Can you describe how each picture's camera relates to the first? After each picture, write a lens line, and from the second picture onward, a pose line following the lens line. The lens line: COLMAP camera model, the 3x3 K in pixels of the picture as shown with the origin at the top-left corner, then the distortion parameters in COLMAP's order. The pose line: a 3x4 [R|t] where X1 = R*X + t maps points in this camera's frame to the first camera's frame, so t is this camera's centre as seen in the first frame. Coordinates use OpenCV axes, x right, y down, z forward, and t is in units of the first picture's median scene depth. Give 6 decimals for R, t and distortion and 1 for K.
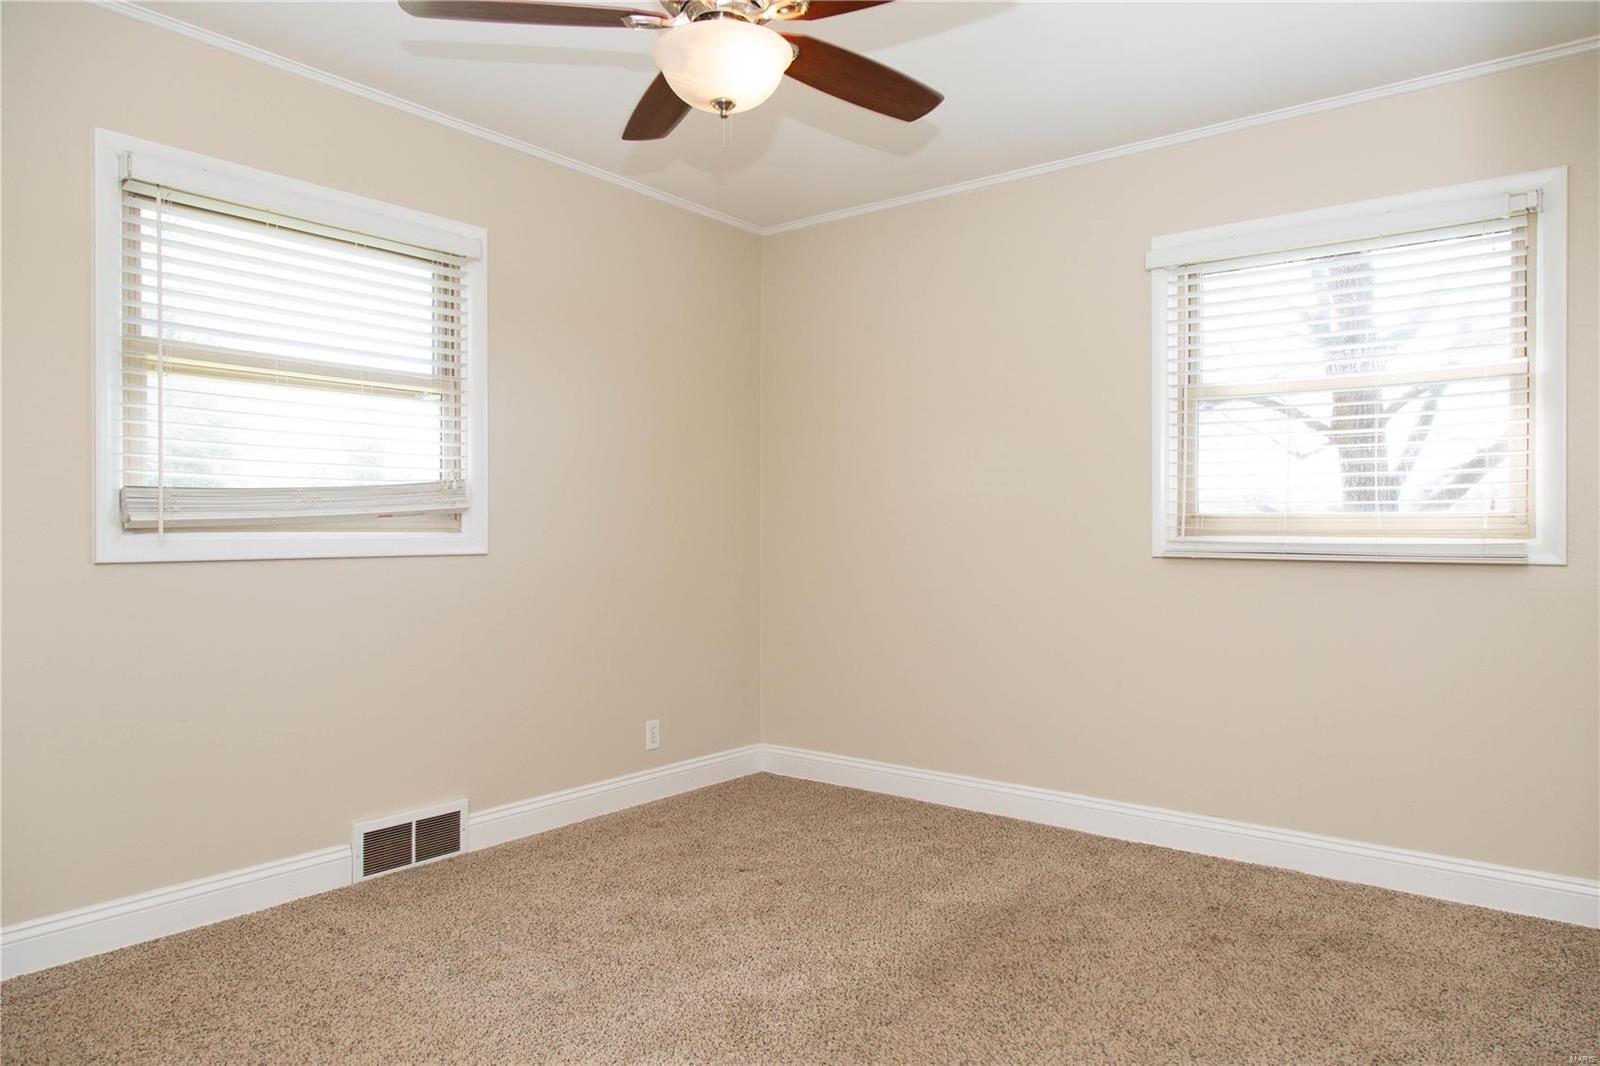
lens RADIAL K [[1051.8, 0, 808.3], [0, 1051.8, 537.3], [0, 0, 1]] dist [0.001739, -0.000333]
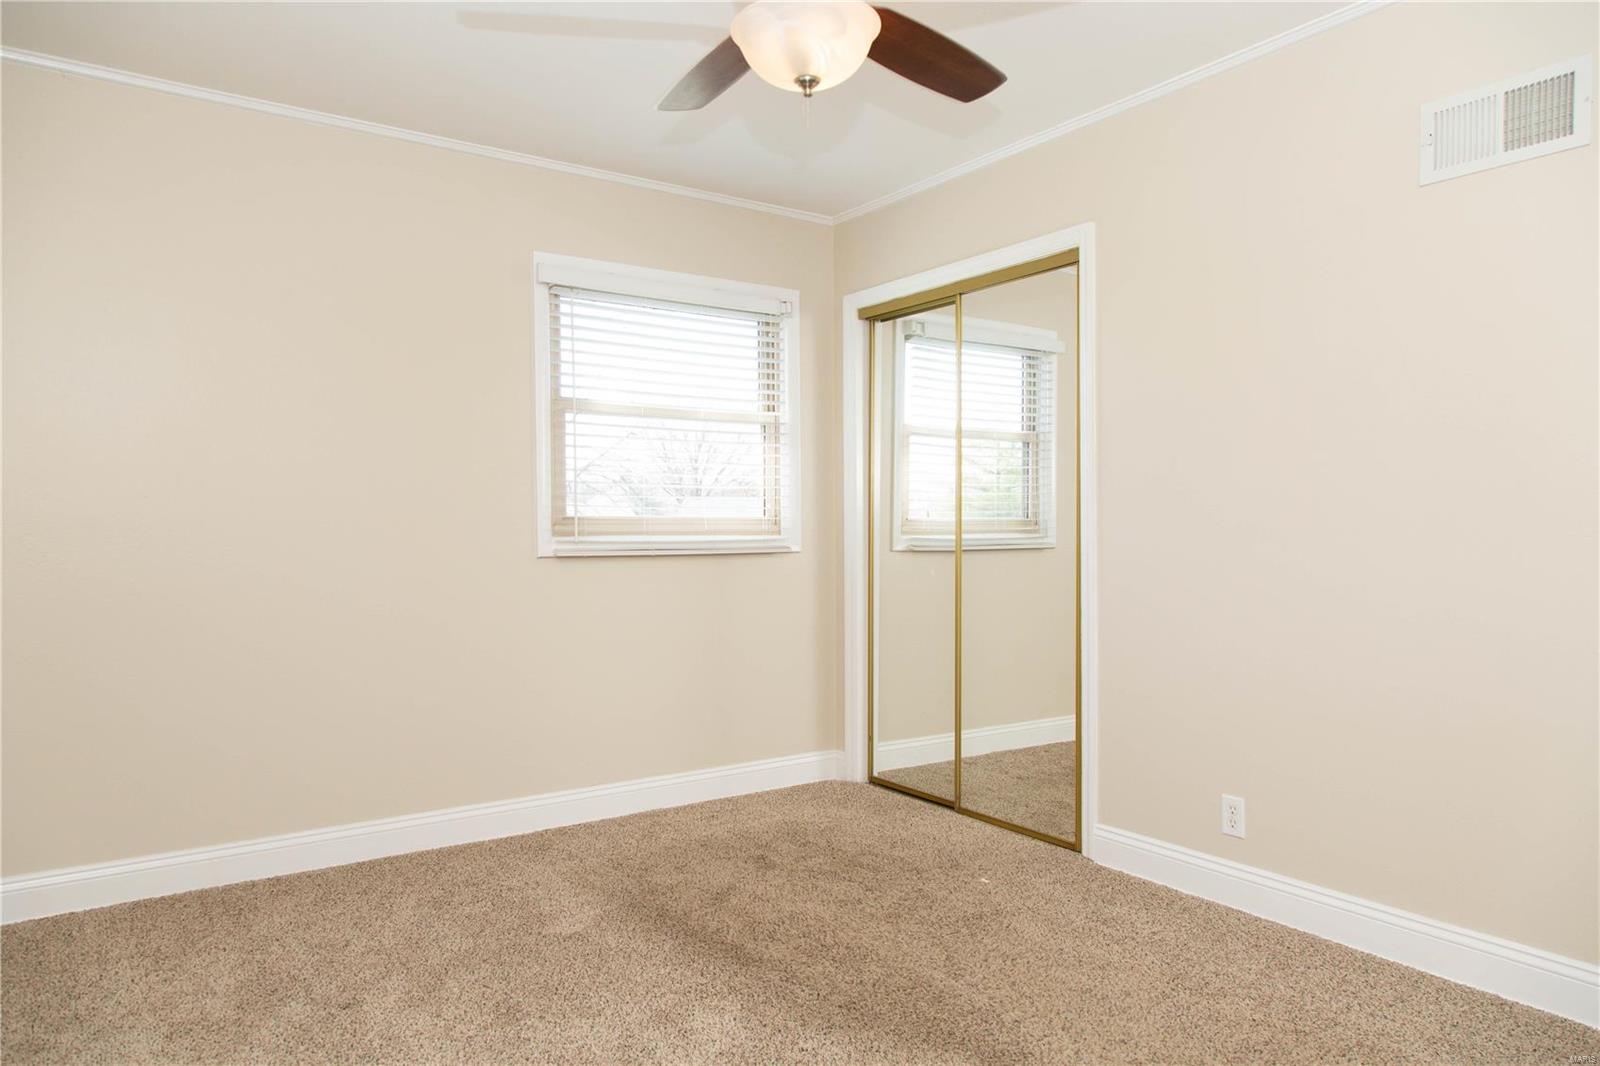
lens RADIAL K [[1051.8, 0, 808.3], [0, 1051.8, 537.3], [0, 0, 1]] dist [0.001739, -0.000333]
pose [[0.283079, -0.015561, 0.958970, -0.642801], [0.007849, 0.999872, 0.013908, -0.013775], [-0.959064, 0.003590, 0.283165, 0.478003]]
